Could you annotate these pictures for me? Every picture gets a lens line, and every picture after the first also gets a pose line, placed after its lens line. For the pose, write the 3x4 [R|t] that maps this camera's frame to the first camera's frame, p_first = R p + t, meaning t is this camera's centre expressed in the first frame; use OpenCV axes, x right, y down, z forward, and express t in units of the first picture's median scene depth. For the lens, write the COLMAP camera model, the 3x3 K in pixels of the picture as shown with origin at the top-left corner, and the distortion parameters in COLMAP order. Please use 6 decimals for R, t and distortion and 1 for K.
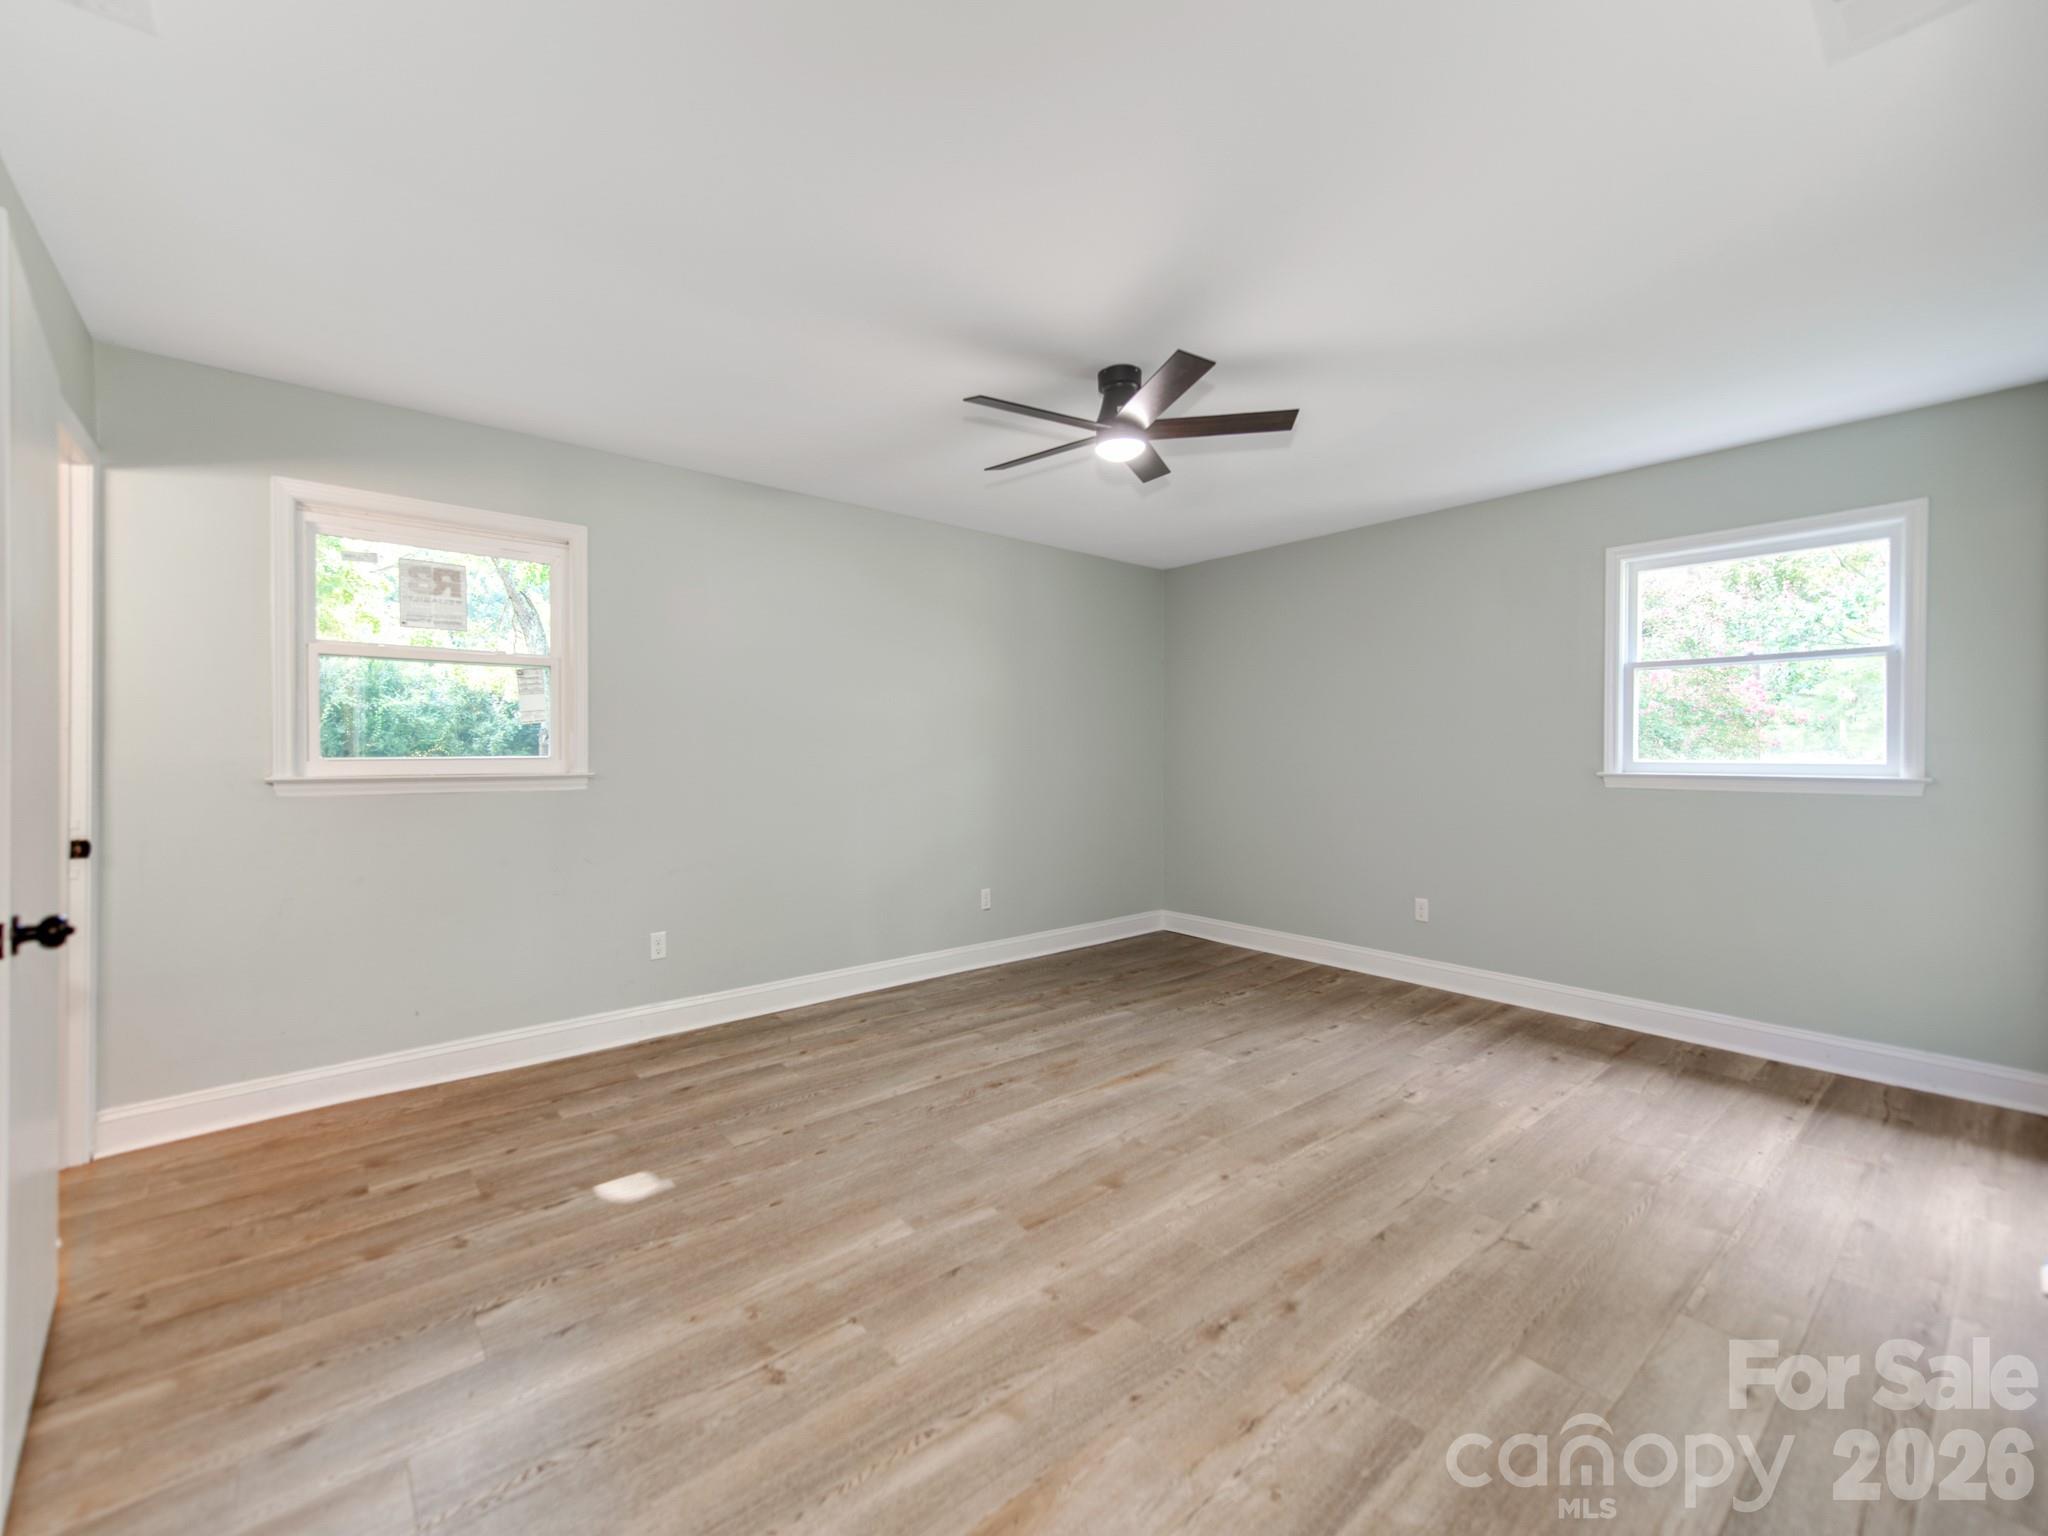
lens RADIAL K [[868.4, 0, 1047.8], [0, 868.4, 771.0], [0, 0, 1]] dist [0.020399, -0.000748]
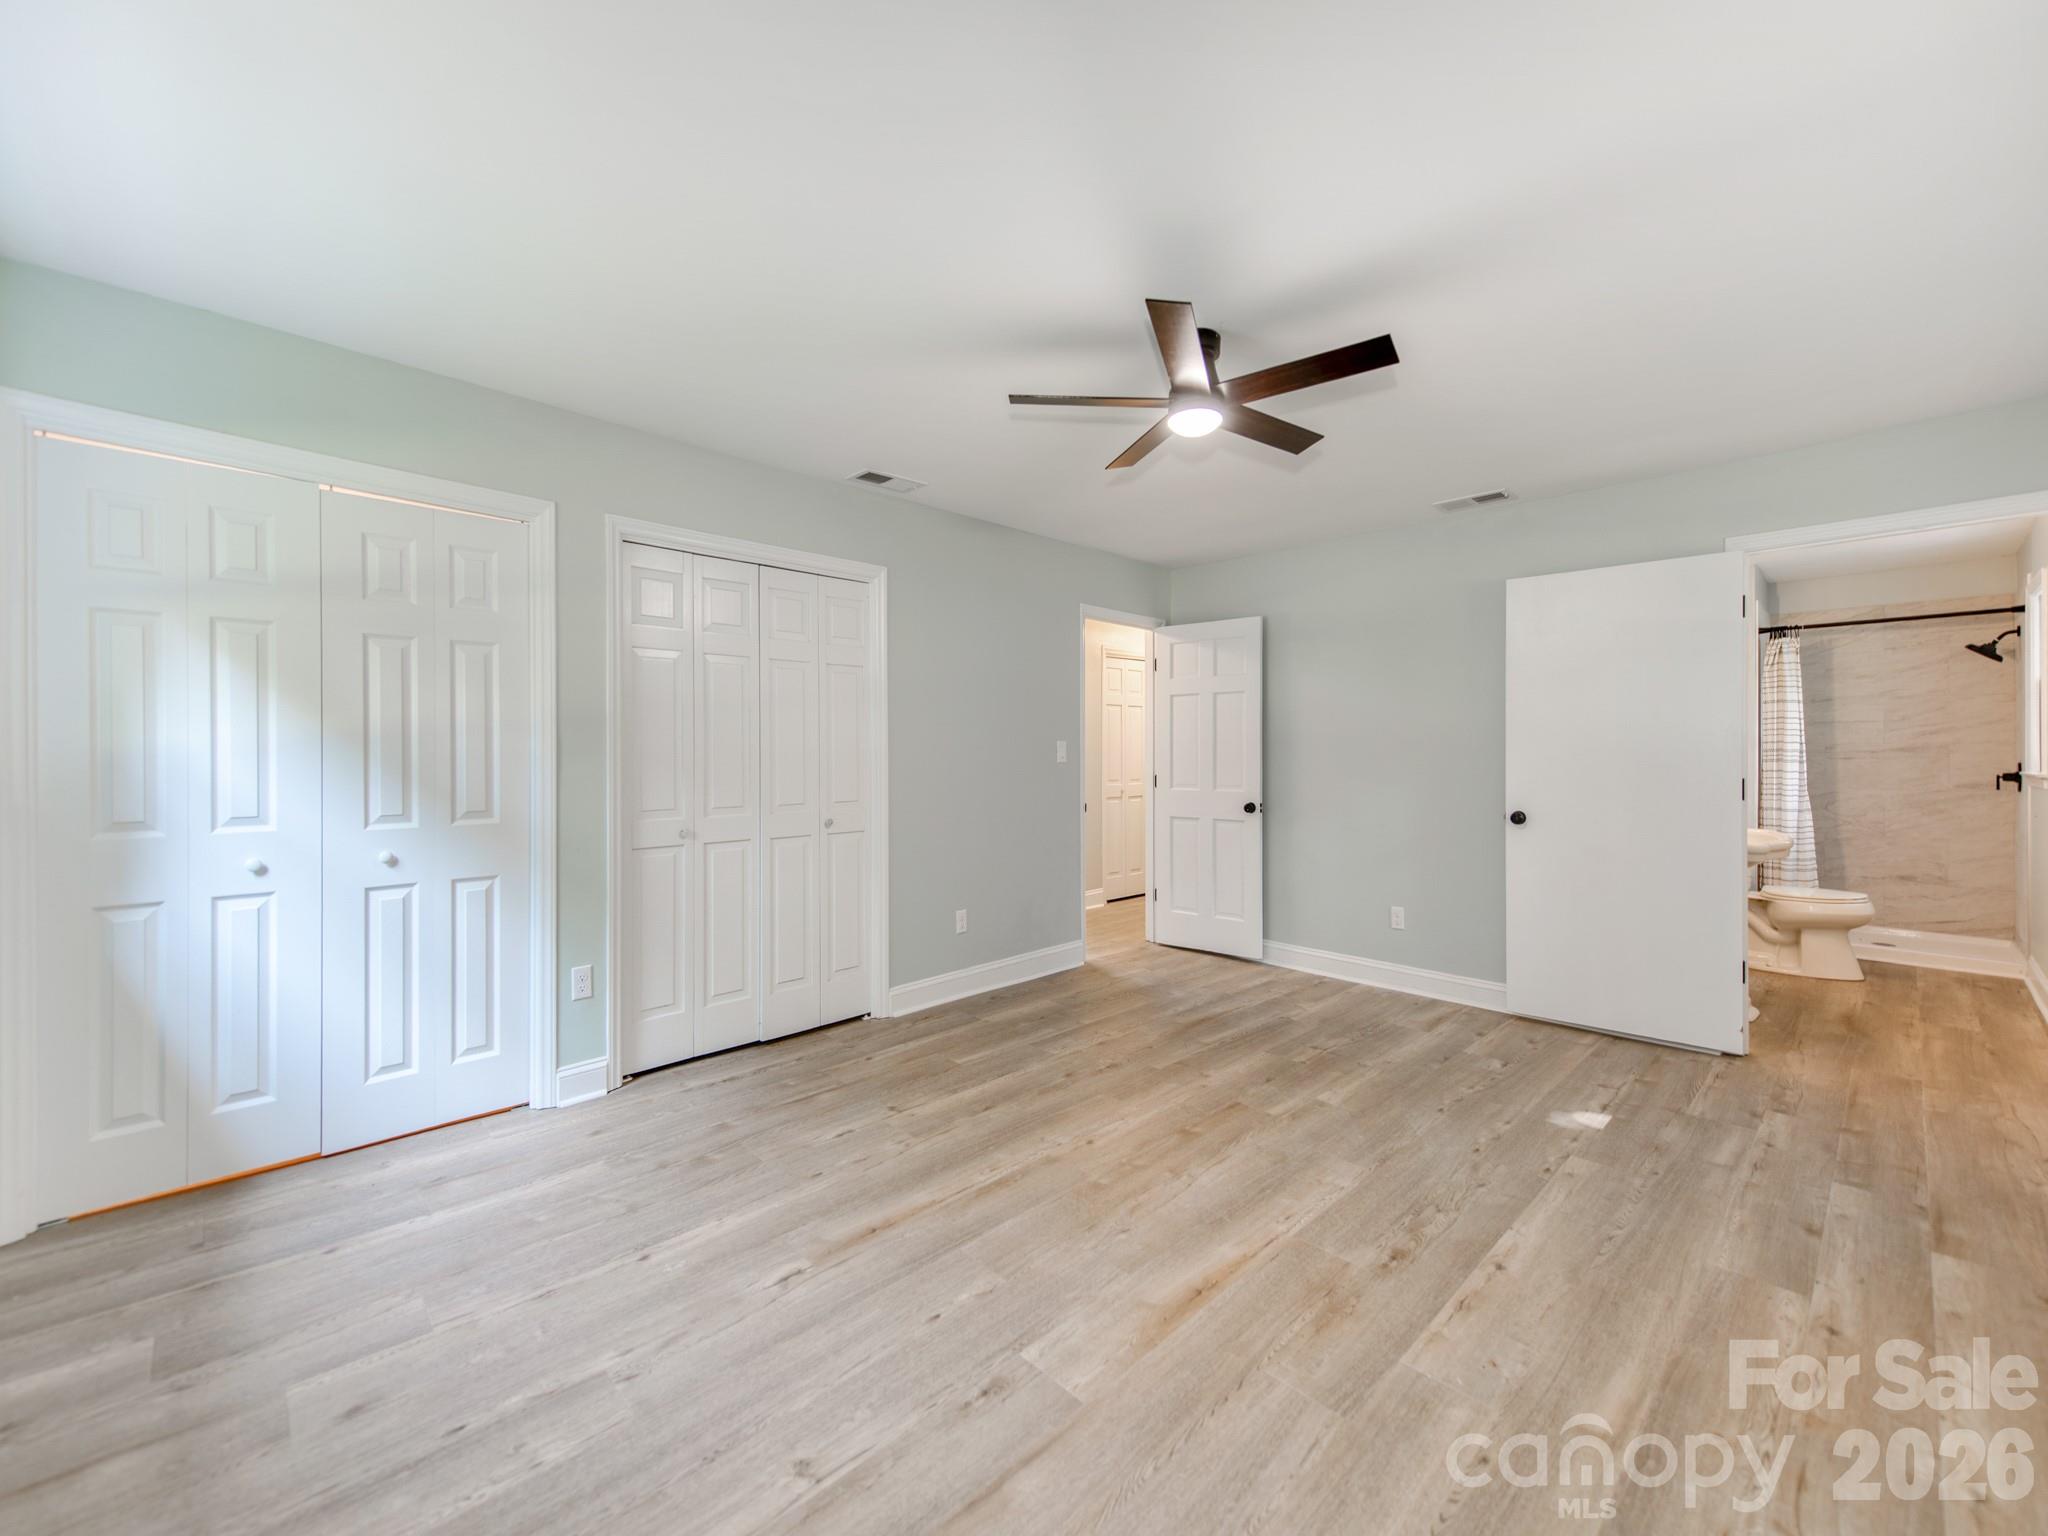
lens RADIAL K [[868.4, 0, 1047.8], [0, 868.4, 771.0], [0, 0, 1]] dist [0.020399, -0.000748]
pose [[-0.998566, 0.002143, -0.053487, 0.308429], [-0.000172, 0.999064, 0.043251, -0.057506], [0.053530, 0.043198, -0.997631, 2.044109]]
